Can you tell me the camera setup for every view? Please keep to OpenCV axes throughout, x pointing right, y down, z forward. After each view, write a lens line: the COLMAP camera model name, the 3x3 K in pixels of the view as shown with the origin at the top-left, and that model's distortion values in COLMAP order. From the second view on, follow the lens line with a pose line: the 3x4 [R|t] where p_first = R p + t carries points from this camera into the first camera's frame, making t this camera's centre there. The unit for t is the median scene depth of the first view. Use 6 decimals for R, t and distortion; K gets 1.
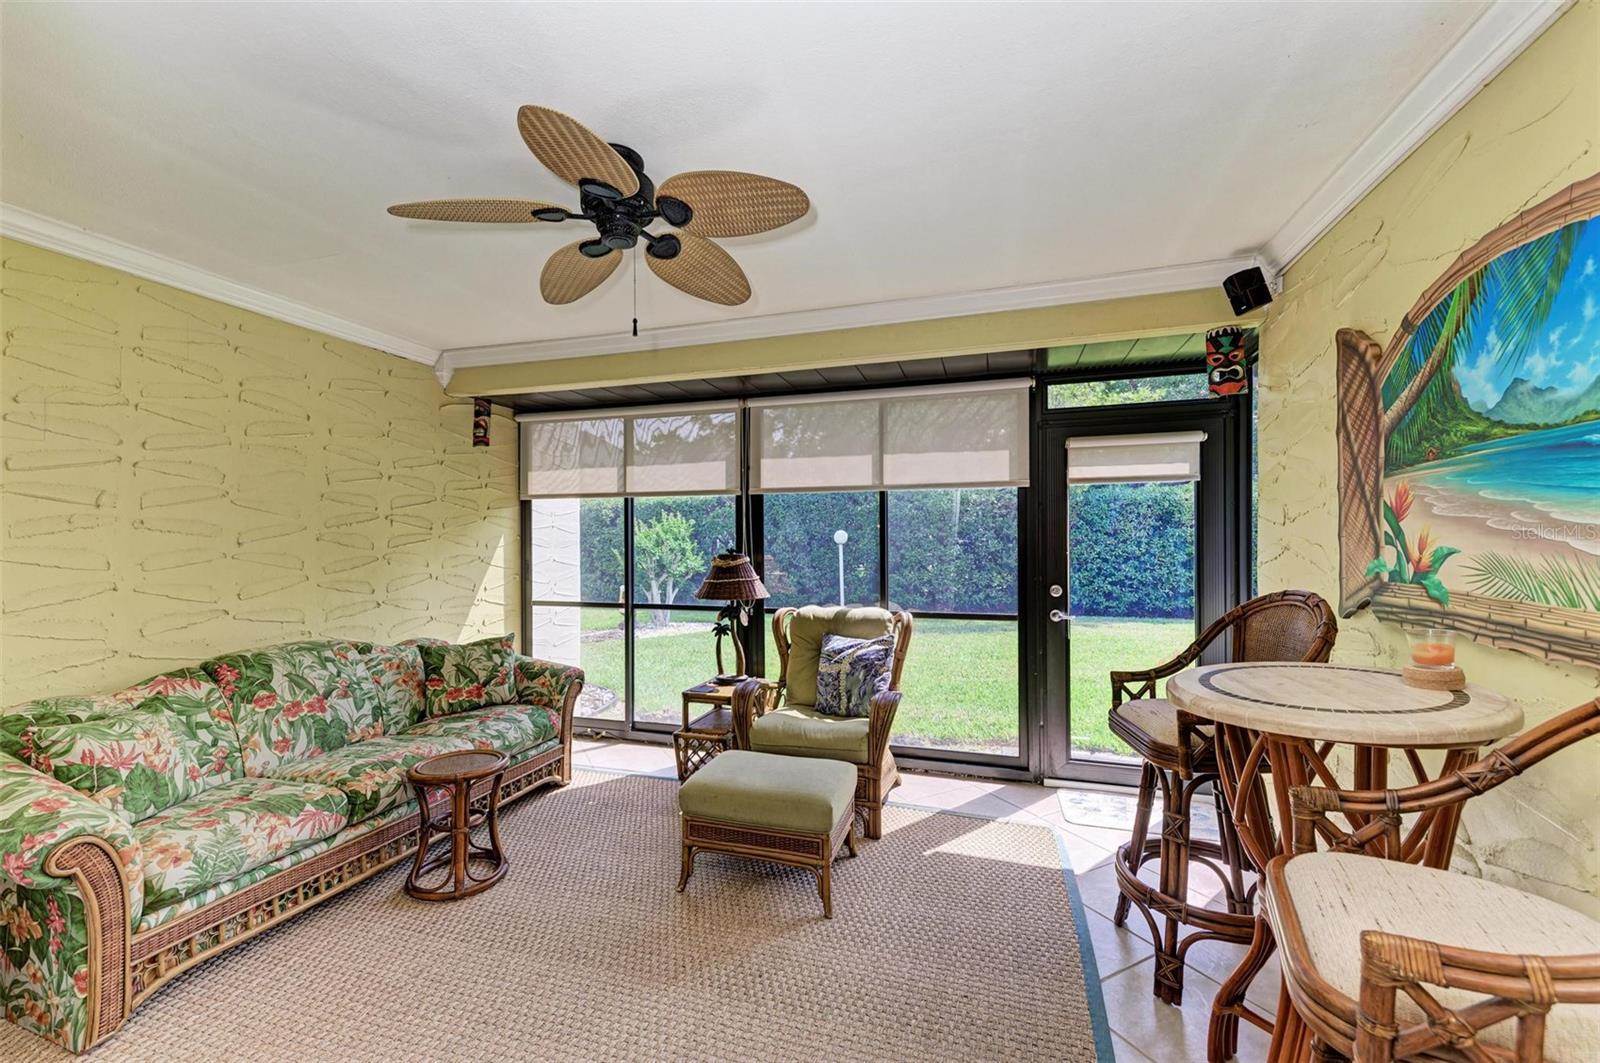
lens RADIAL K [[628.4, 0, 793.7], [0, 628.4, 538.7], [0, 0, 1]] dist [0.009341, -0.002536]
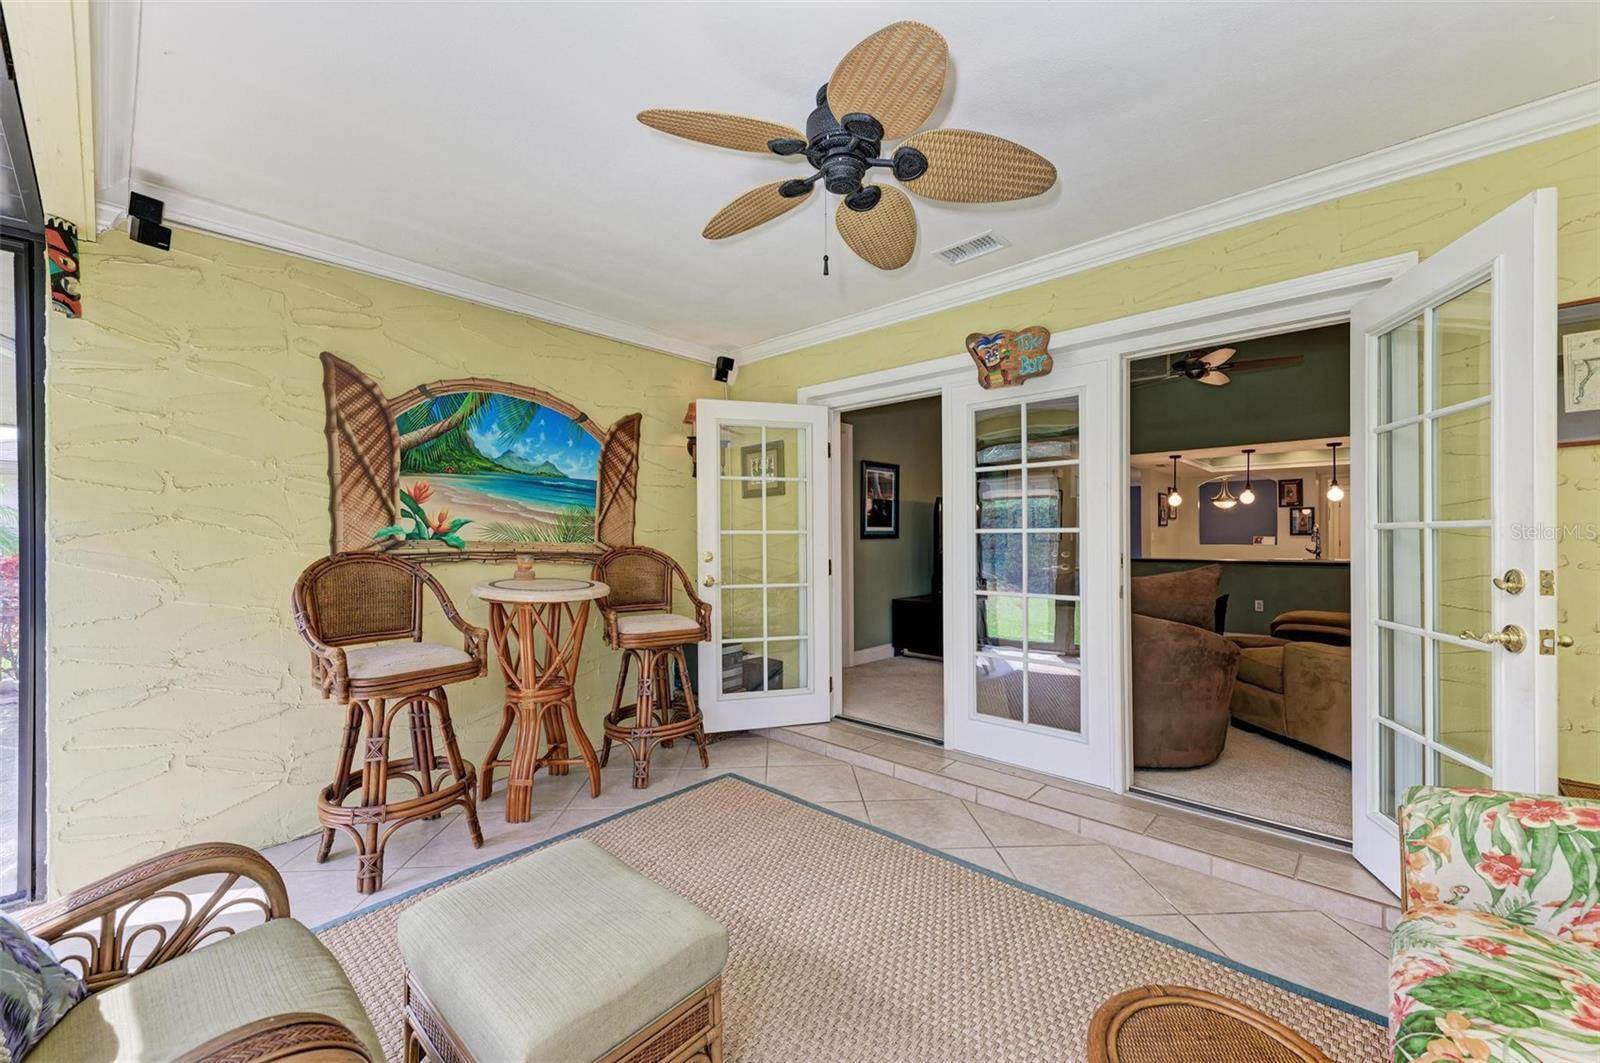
lens RADIAL K [[628.4, 0, 796.9], [0, 628.4, 532.9], [0, 0, 1]] dist [0.009341, -0.002536]
pose [[-0.905188, 0.006429, 0.424964, -0.631097], [0.003007, 0.999957, -0.008723, 0.063946], [-0.425002, -0.006618, -0.905168, 1.954634]]
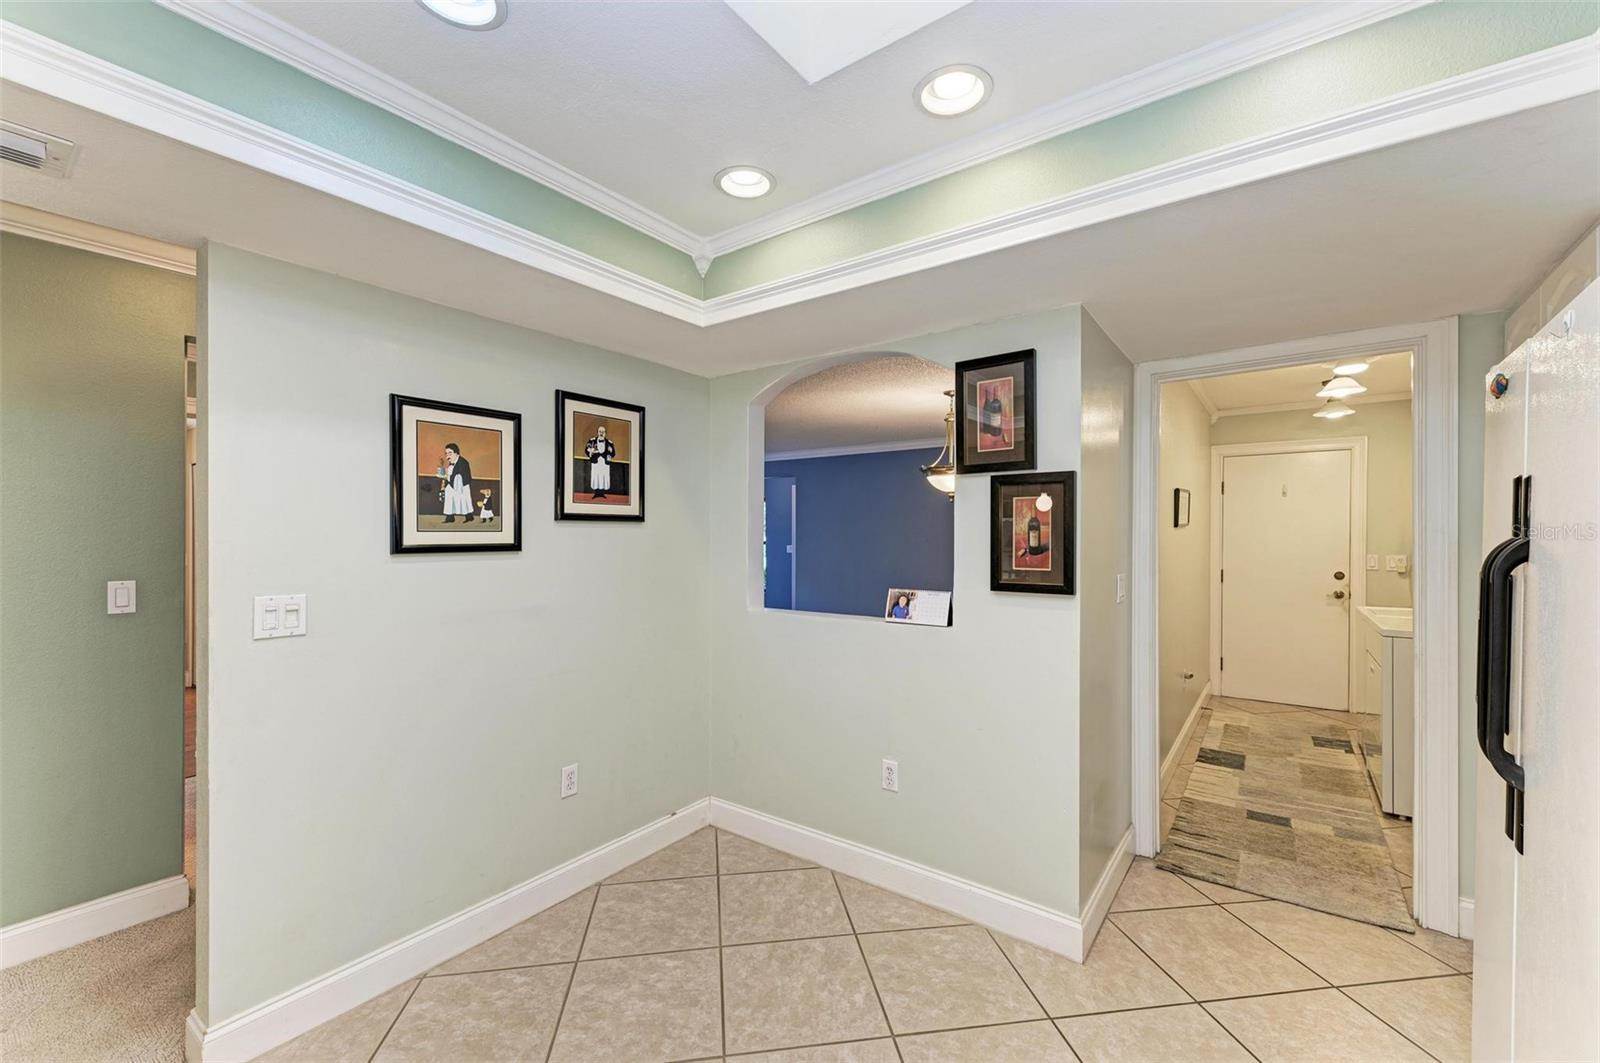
lens RADIAL K [[659.1, 0, 794.3], [0, 659.1, 539.1], [0, 0, 1]] dist [0.006043, -0.000096]
pose [[-0.944328, -0.000168, 0.329004, -2.049717], [0.000808, 0.999996, 0.002828, -0.047313], [-0.329003, 0.002937, -0.944324, -2.766261]]
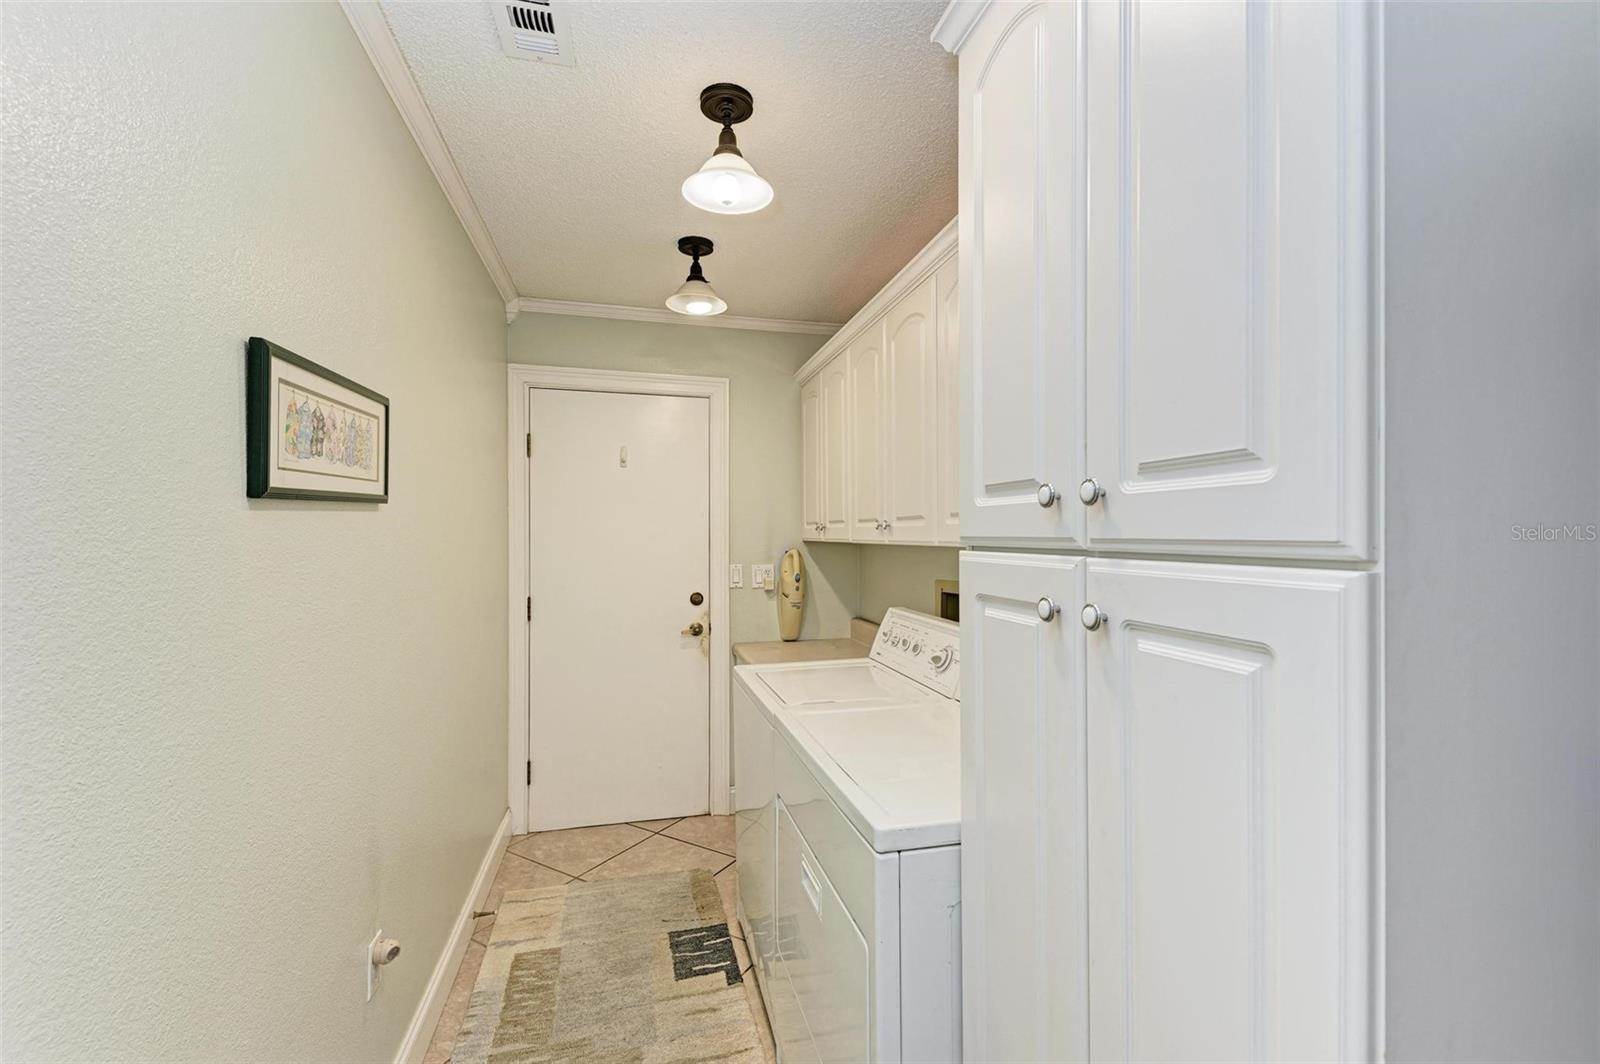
lens RADIAL K [[700.1, 0, 805.6], [0, 700.1, 533.0], [0, 0, 1]] dist [-0.000546, 0.000006]
pose [[-0.851235, 0.002522, -0.524779, -2.571224], [0.005275, 0.999979, -0.003751, -0.048247], [0.524758, -0.005962, -0.851230, -4.410853]]
